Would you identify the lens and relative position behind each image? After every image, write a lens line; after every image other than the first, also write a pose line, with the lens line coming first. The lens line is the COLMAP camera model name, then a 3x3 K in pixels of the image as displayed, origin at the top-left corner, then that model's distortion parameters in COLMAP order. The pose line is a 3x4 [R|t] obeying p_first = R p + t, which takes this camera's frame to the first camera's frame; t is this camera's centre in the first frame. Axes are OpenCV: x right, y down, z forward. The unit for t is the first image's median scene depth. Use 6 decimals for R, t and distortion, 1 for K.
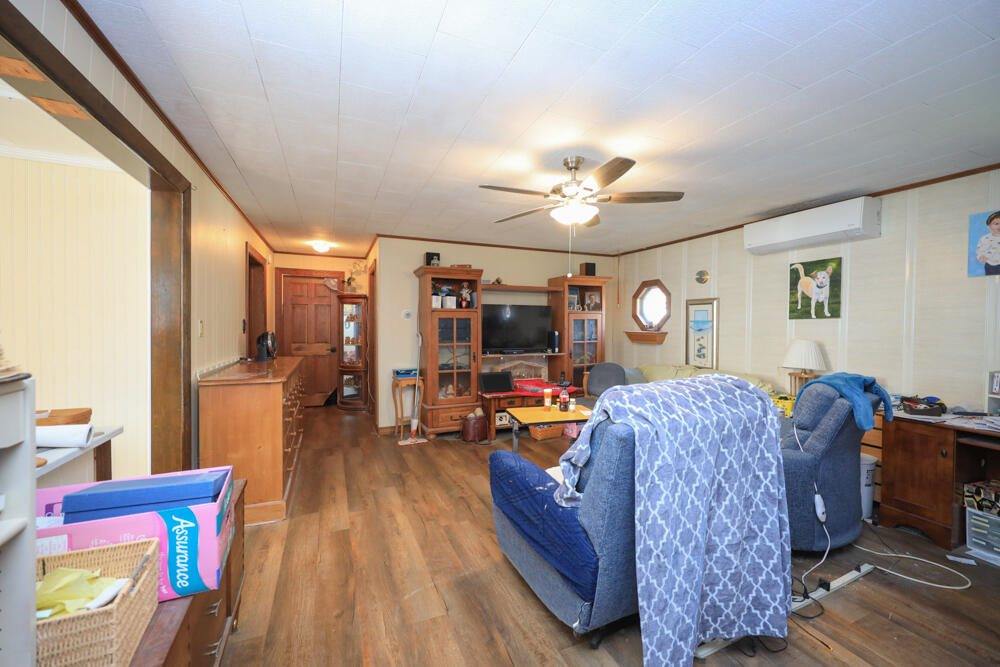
lens RADIAL K [[399.3, 0, 497.7], [0, 399.3, 332.5], [0, 0, 1]] dist [0.000450, -0.000485]
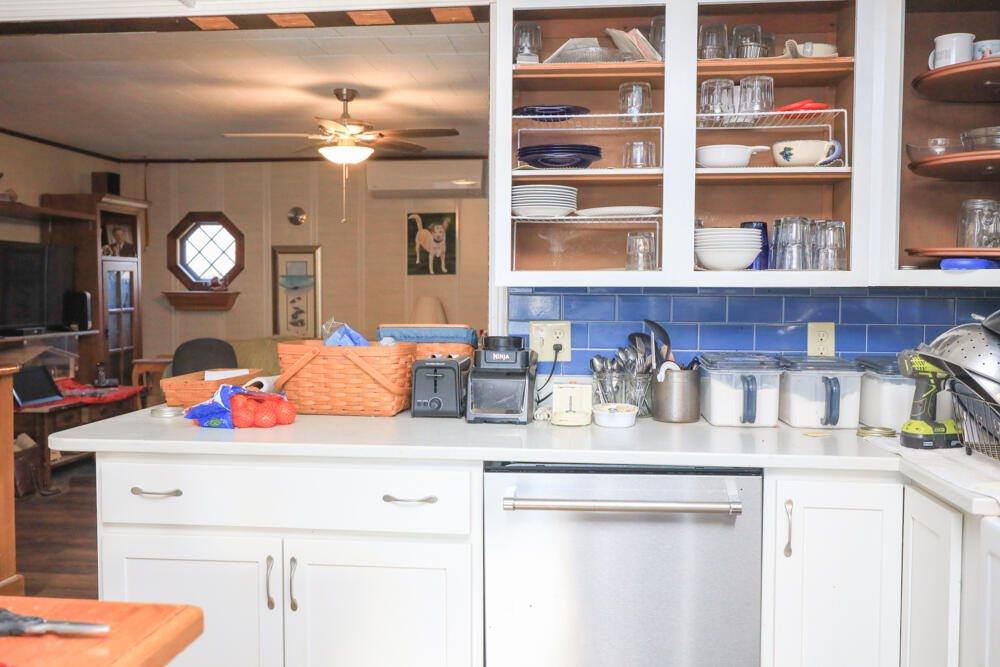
lens RADIAL K [[1012.4, 0, 498.1], [0, 1012.4, 334.9], [0, 0, 1]] dist [-0.017334, 0.000000]
pose [[0.471377, -0.042207, 0.880921, -0.973950], [0.016164, 0.999100, 0.039220, 0.013072], [-0.881784, -0.004249, 0.471635, -0.209118]]
